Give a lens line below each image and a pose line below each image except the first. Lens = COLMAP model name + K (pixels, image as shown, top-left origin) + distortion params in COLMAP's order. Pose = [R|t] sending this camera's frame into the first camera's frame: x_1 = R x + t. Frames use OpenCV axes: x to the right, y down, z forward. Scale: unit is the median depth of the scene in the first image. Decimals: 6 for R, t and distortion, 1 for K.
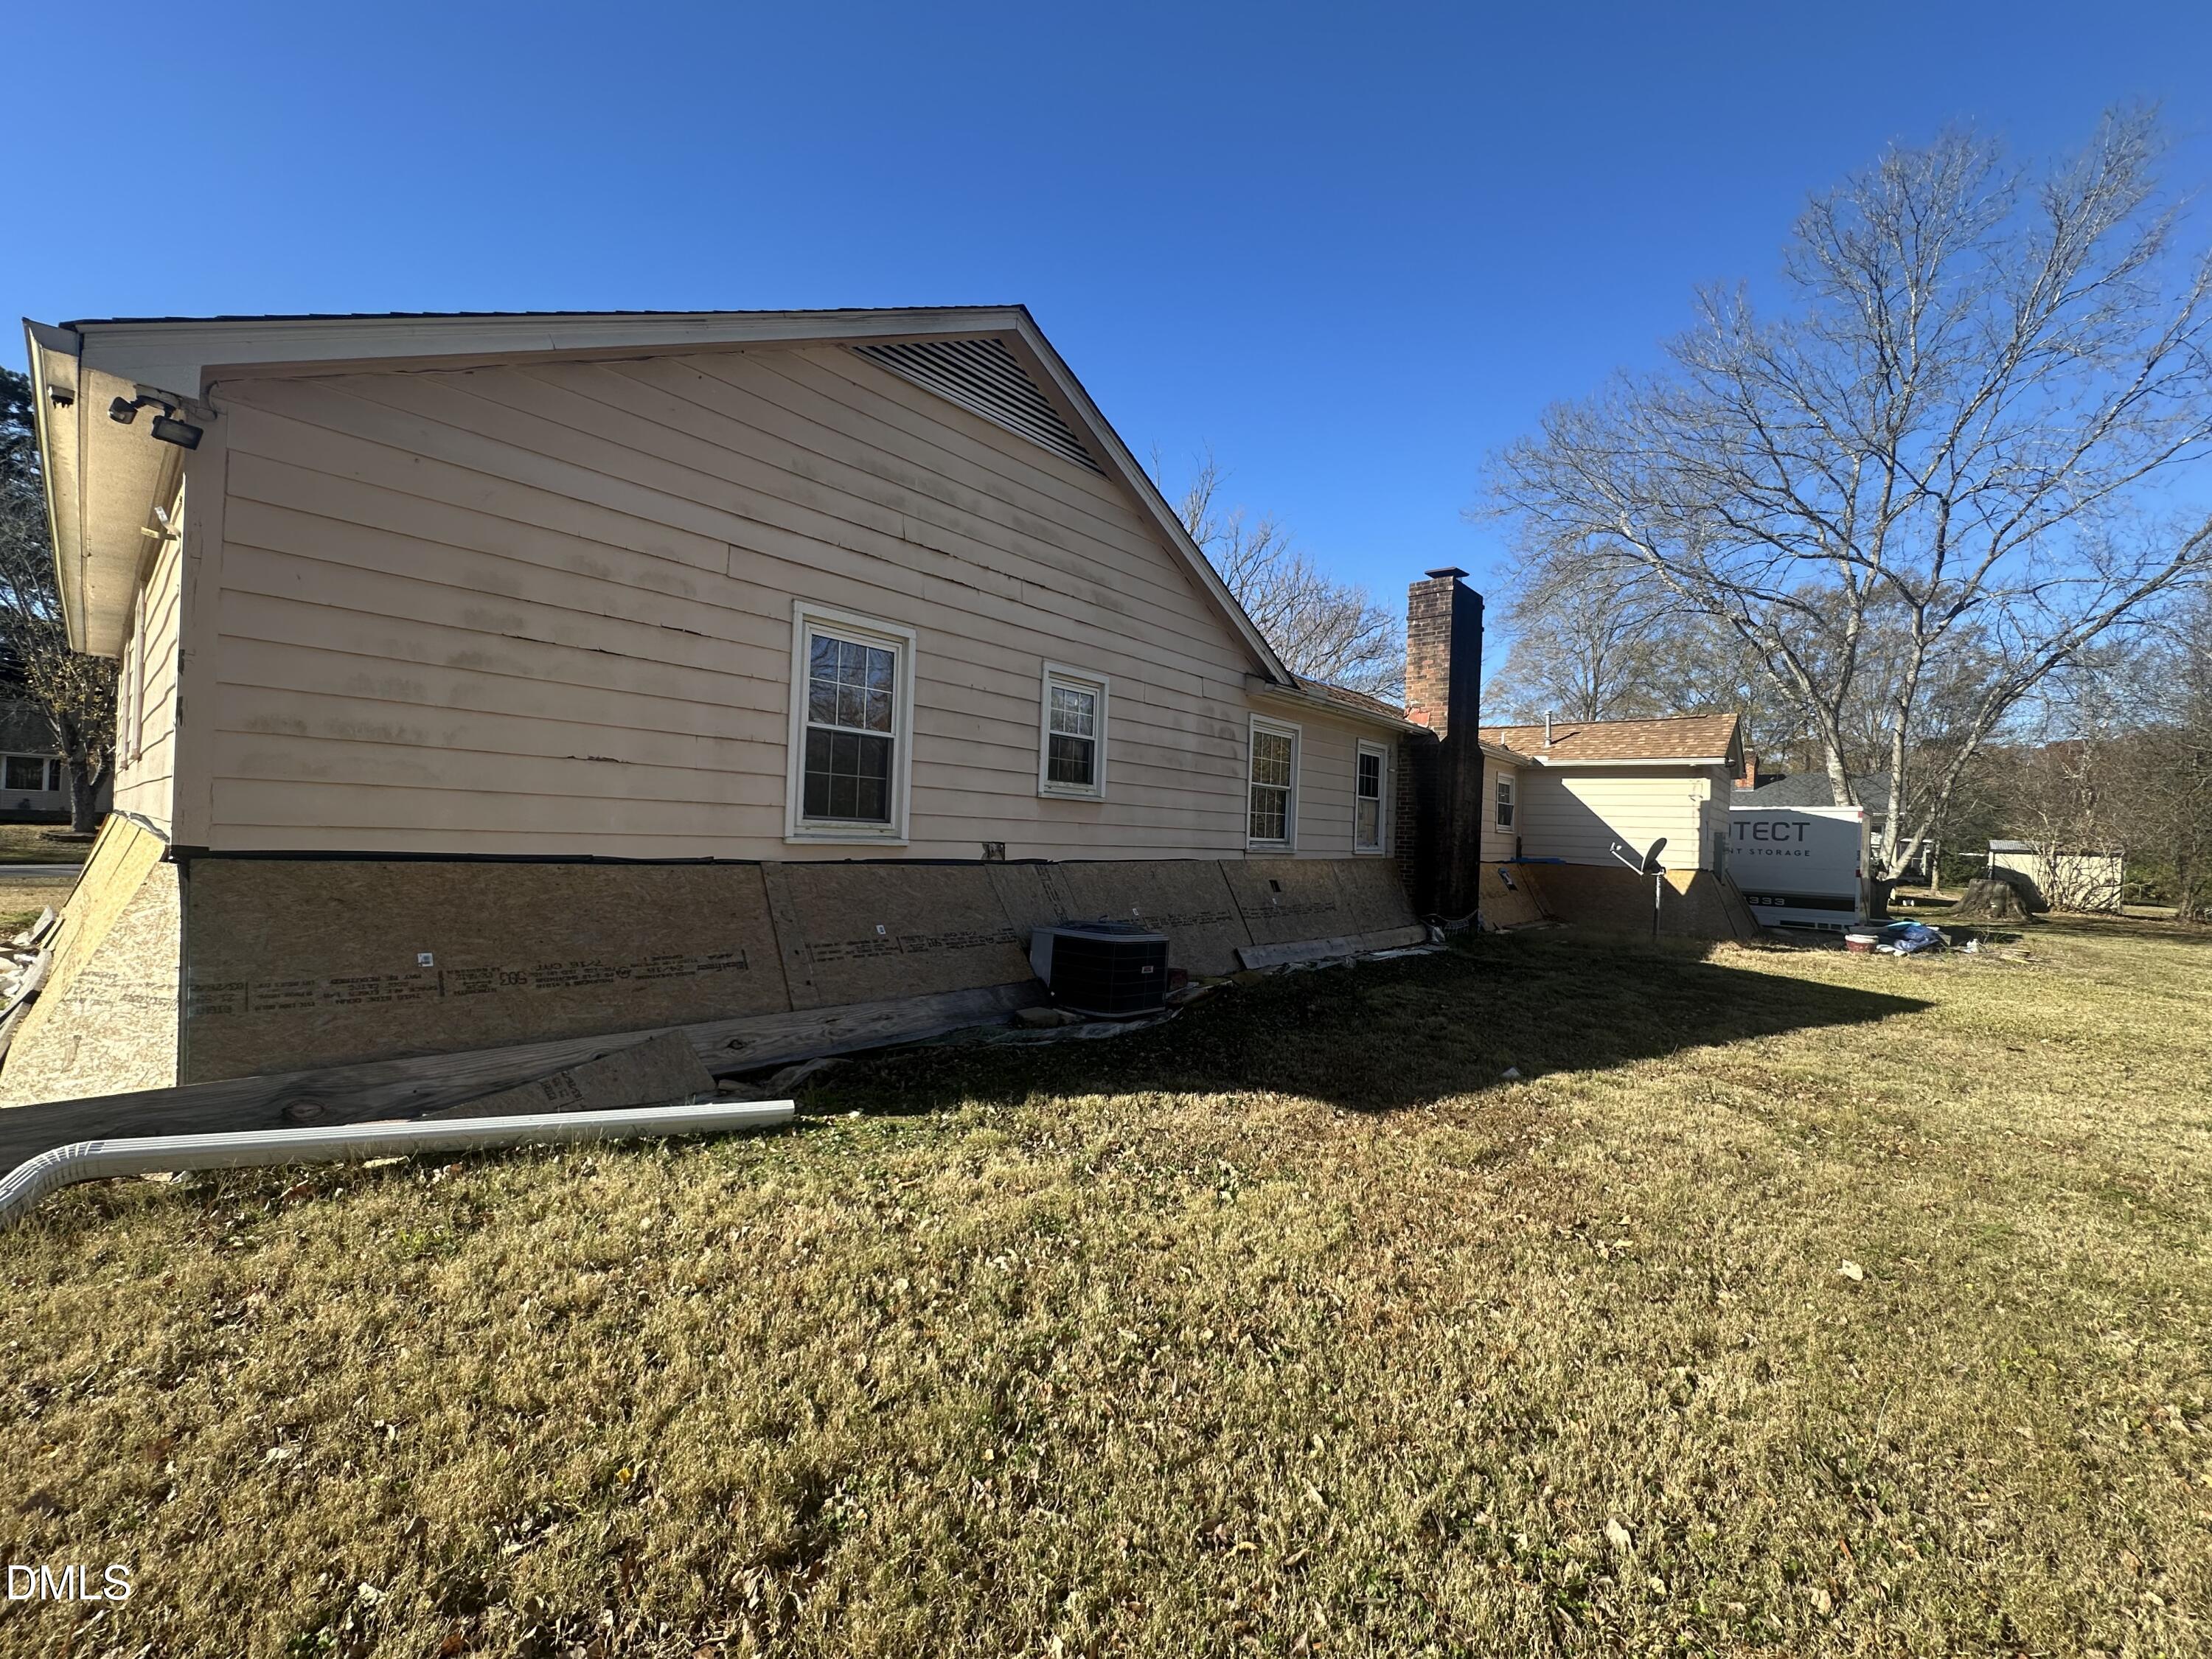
lens RADIAL K [[879.7, 0, 1113.2], [0, 879.7, 833.7], [0, 0, 1]] dist [-0.004108, 0.000233]
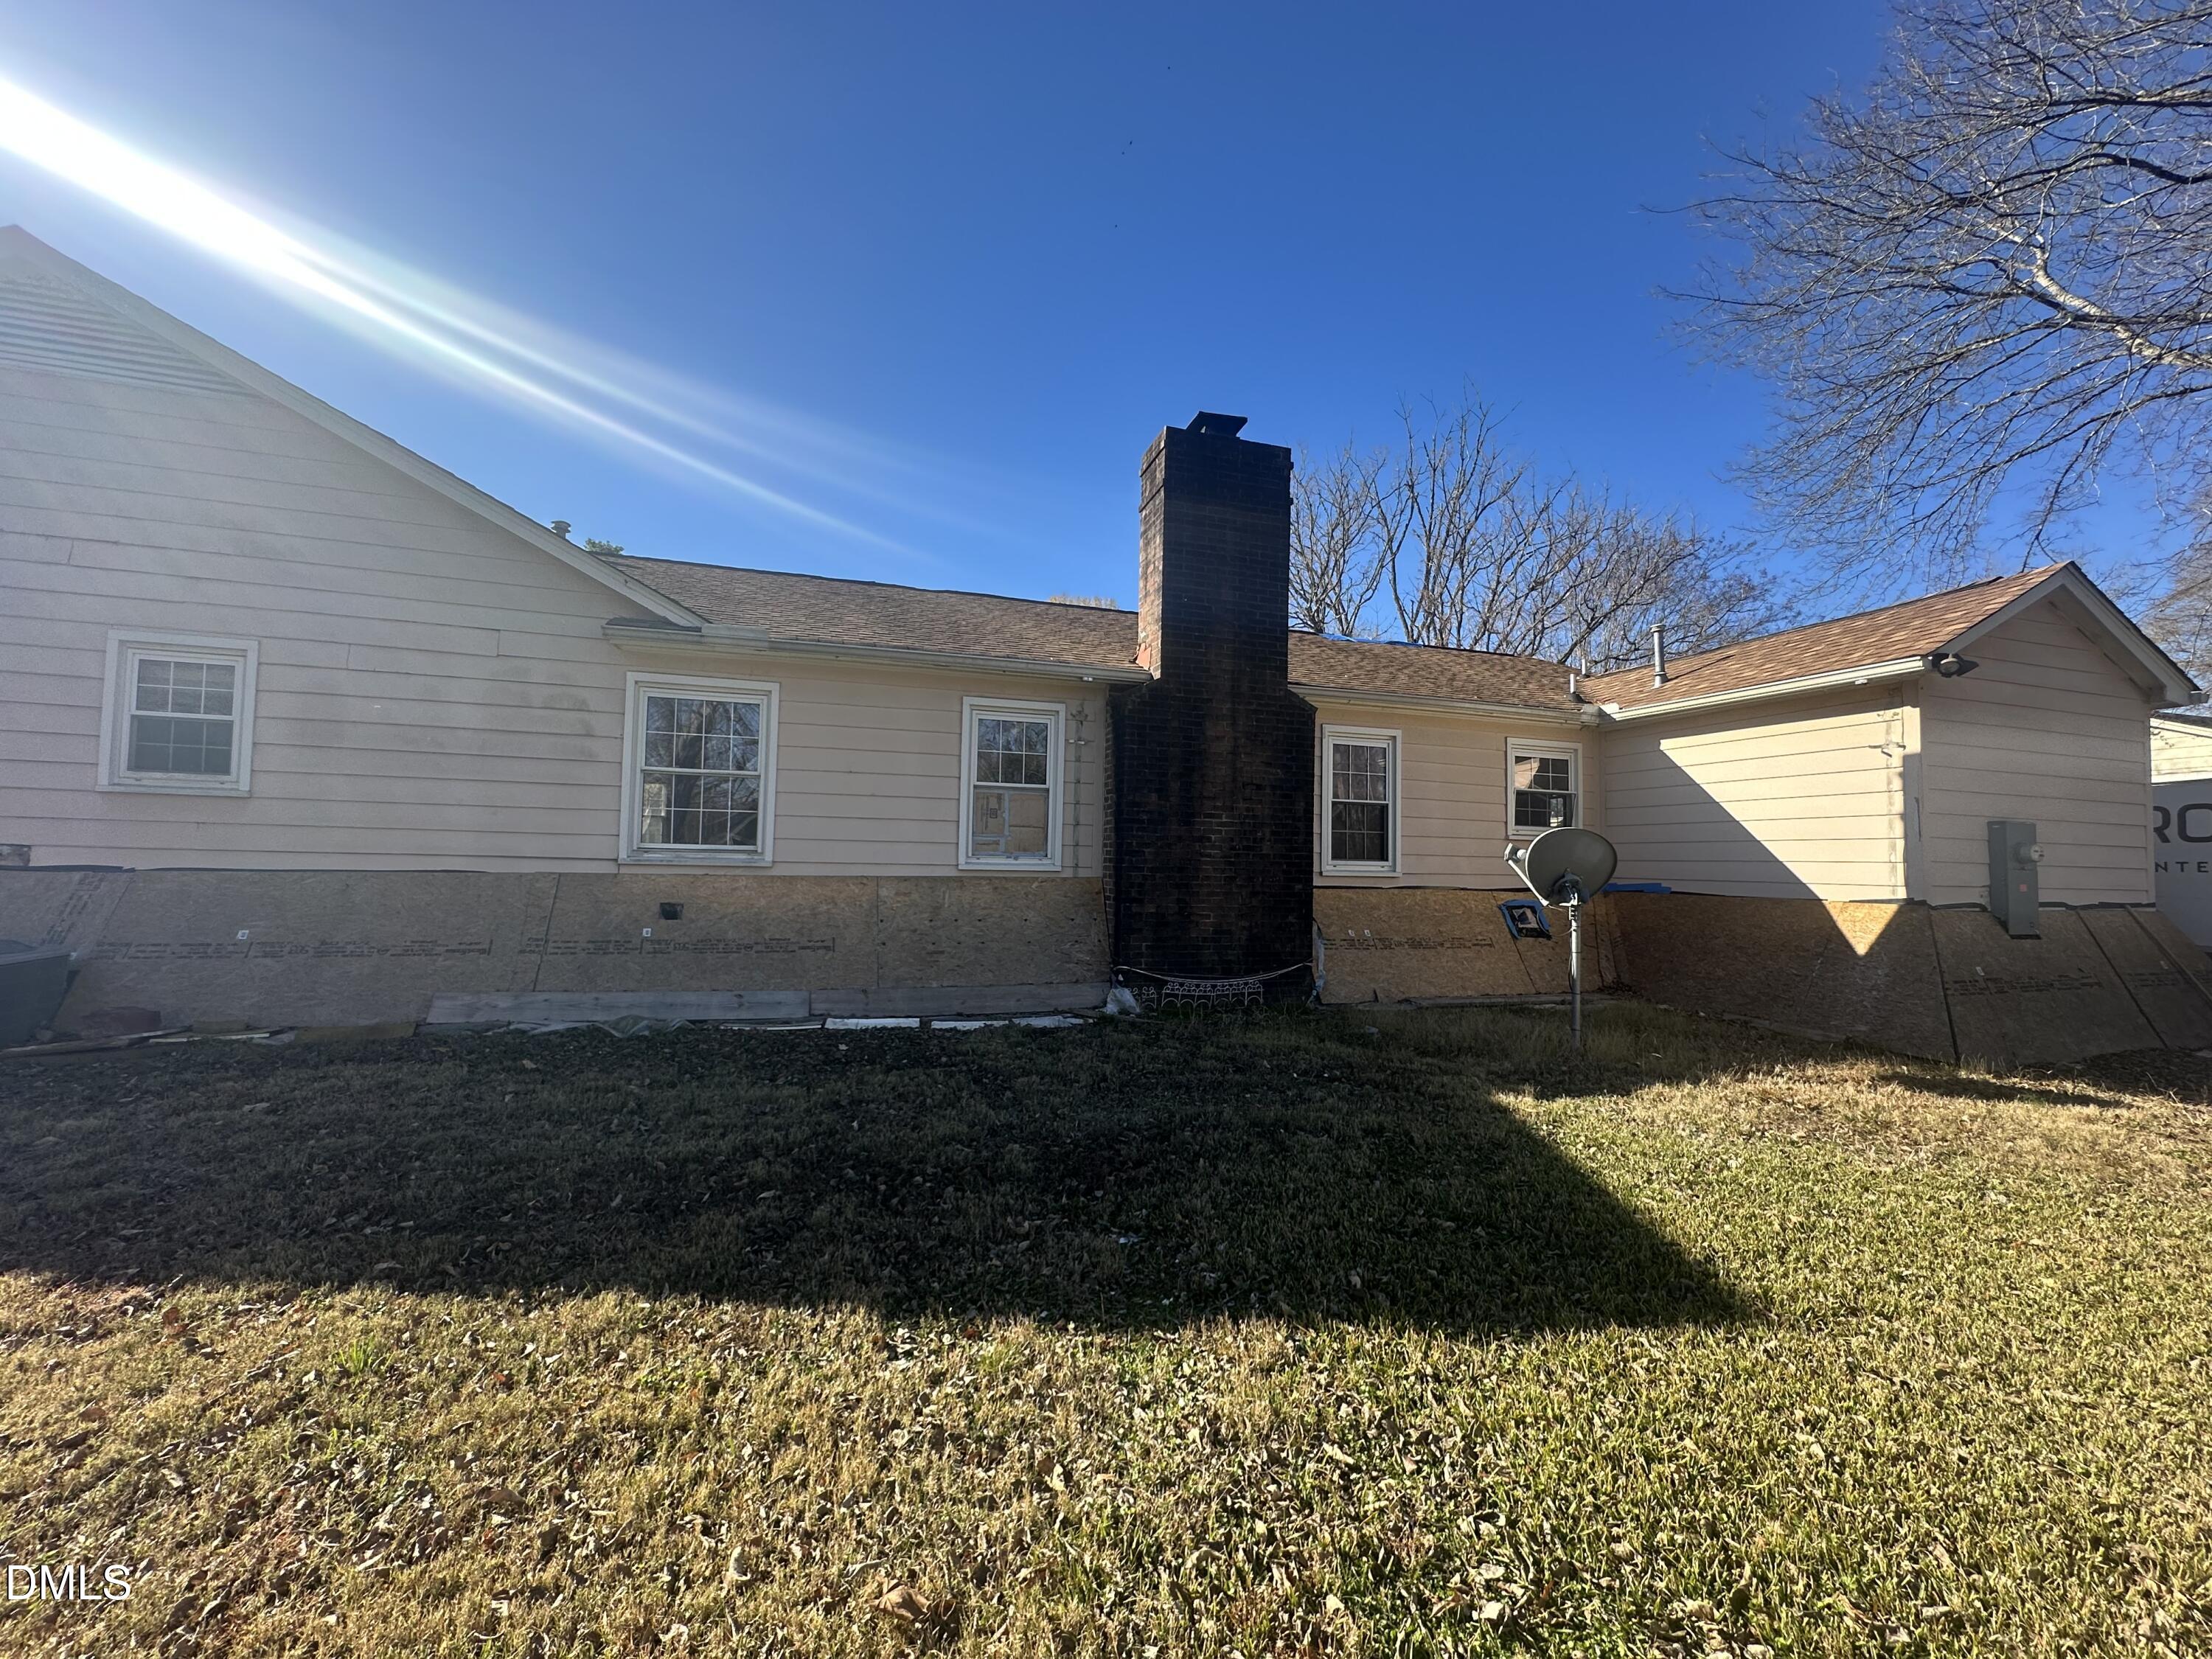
lens RADIAL K [[879.7, 0, 1110.3], [0, 879.7, 816.1], [0, 0, 1]] dist [-0.004108, 0.000233]
pose [[0.849800, -0.045798, -0.525111, 0.639052], [0.009888, 0.997428, -0.070990, 0.027734], [0.527012, 0.055135, 0.848068, 0.437485]]
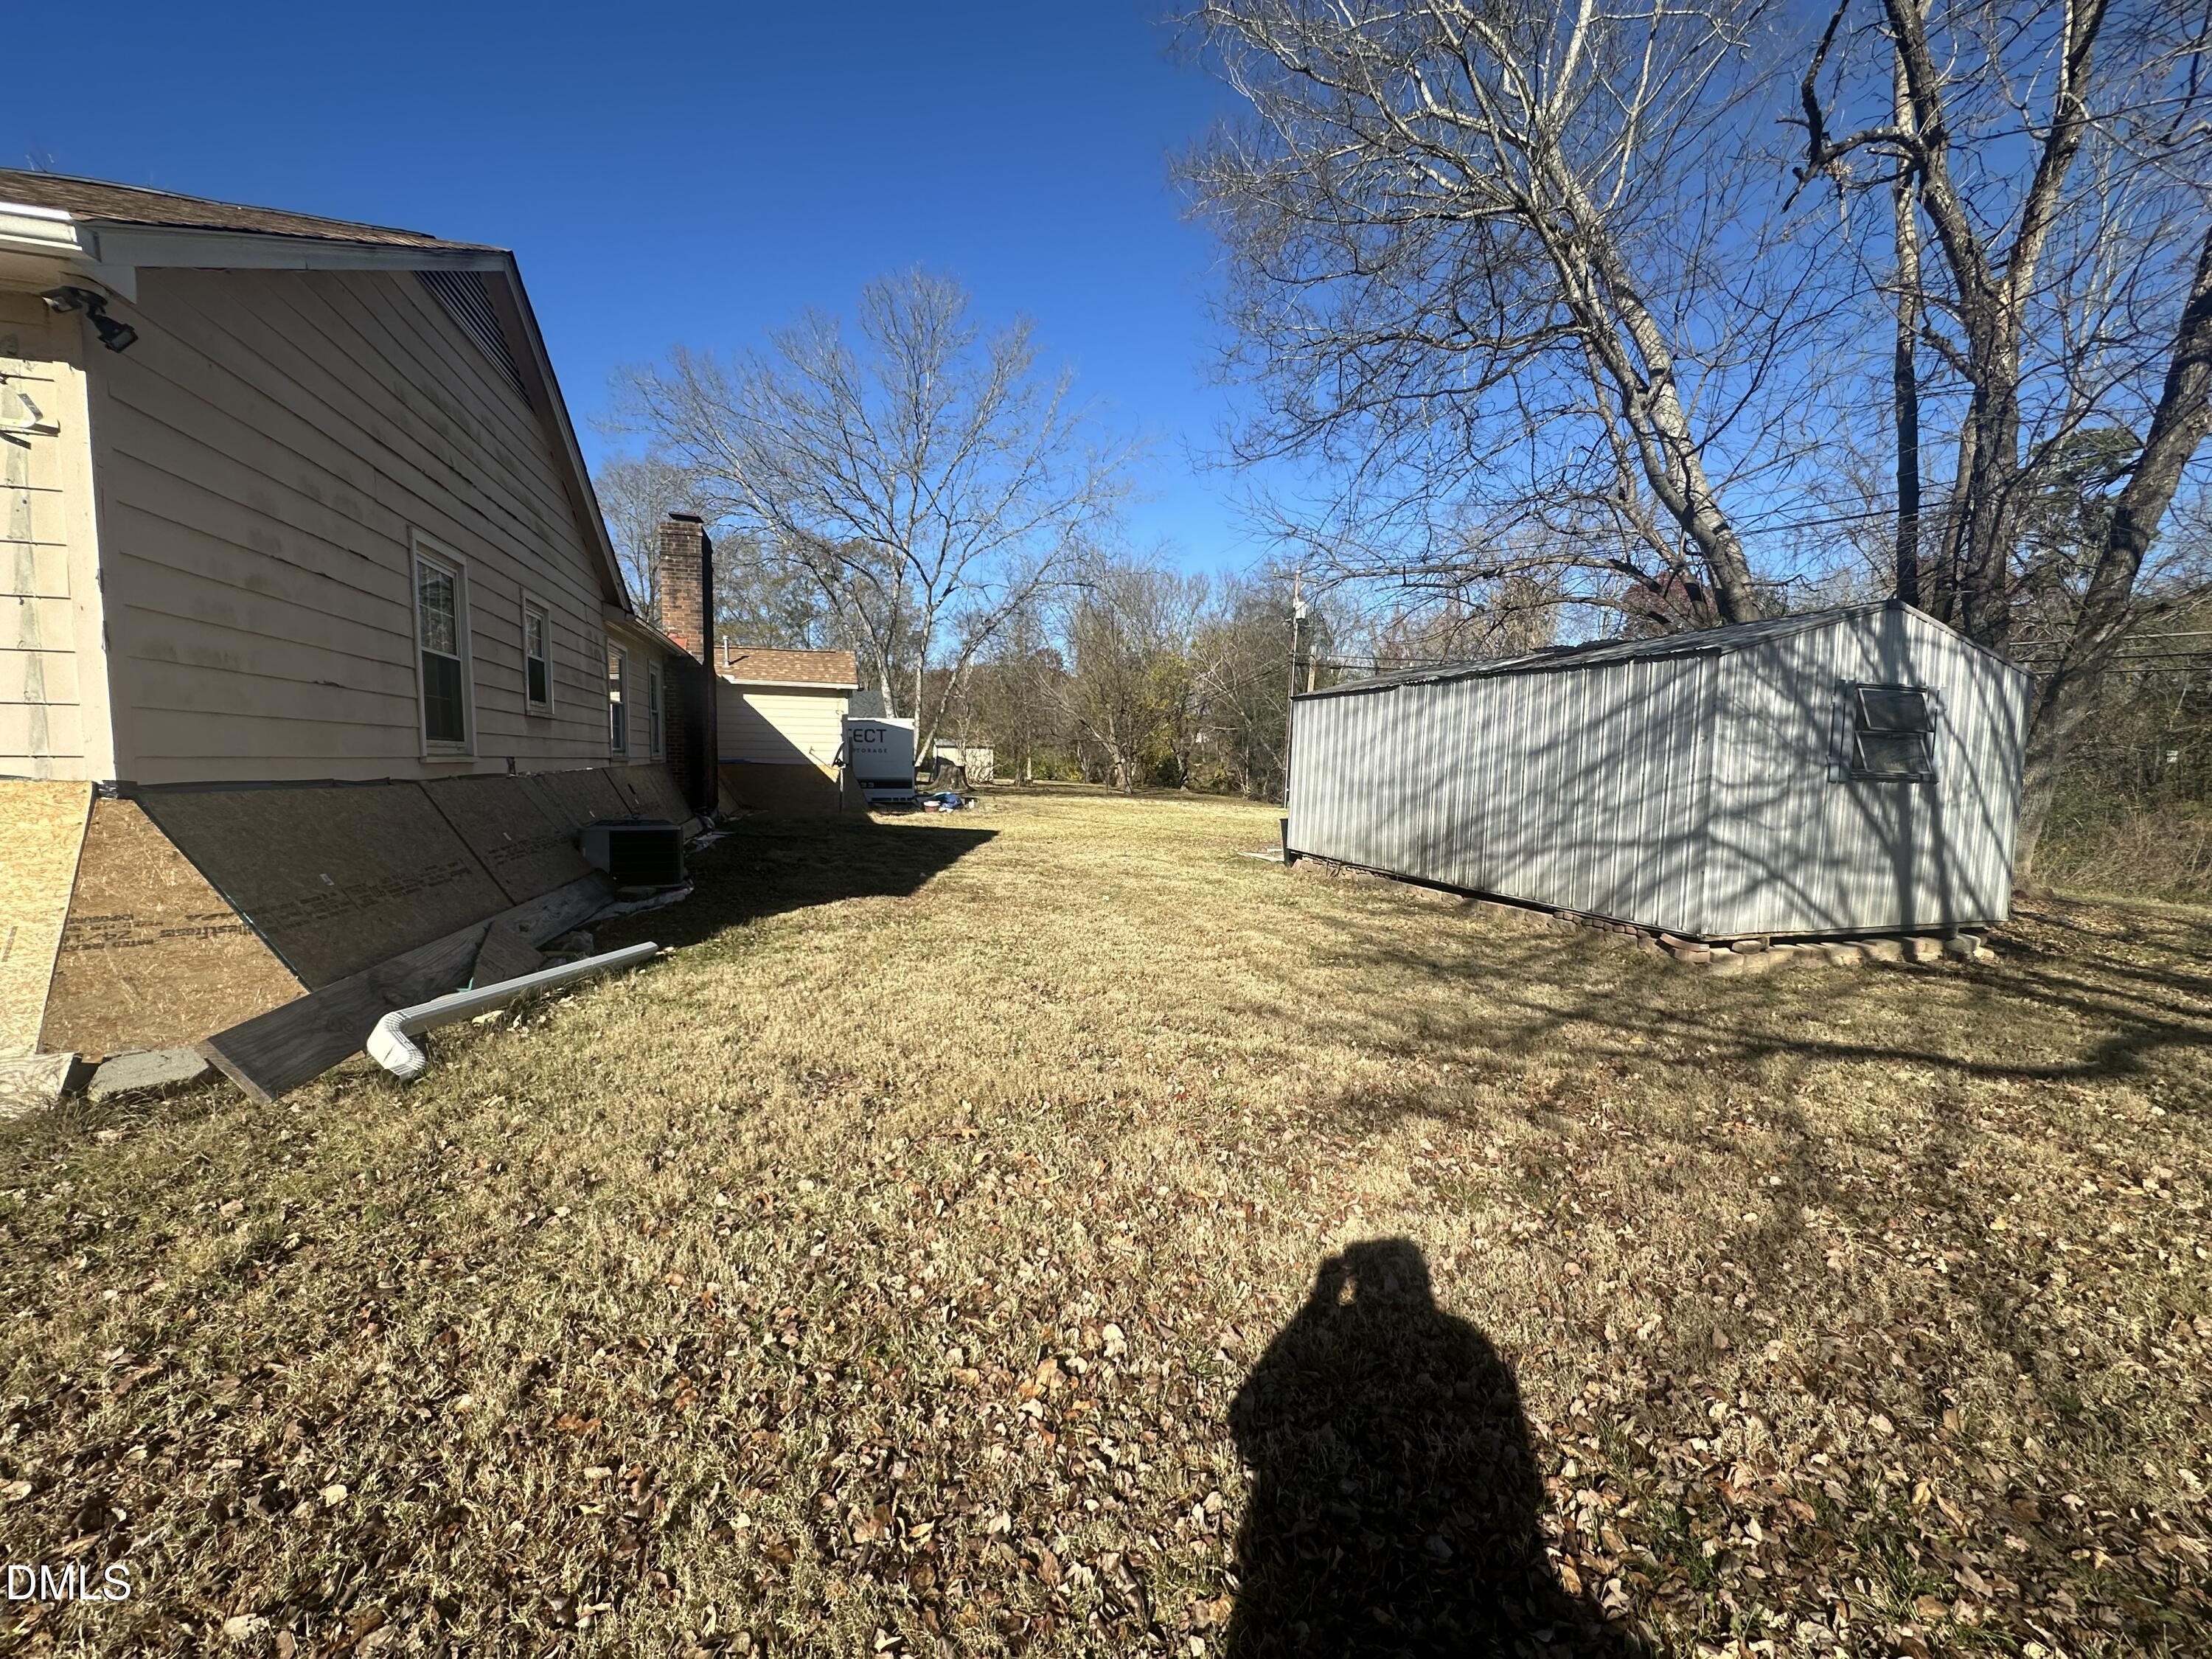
lens RADIAL K [[879.7, 0, 1098.8], [0, 879.7, 832.9], [0, 0, 1]] dist [-0.004108, 0.000233]
pose [[0.531217, -0.101072, 0.841186, -0.354105], [0.007871, 0.993405, 0.114391, -0.008283], [-0.847199, -0.054146, 0.528509, -0.106427]]
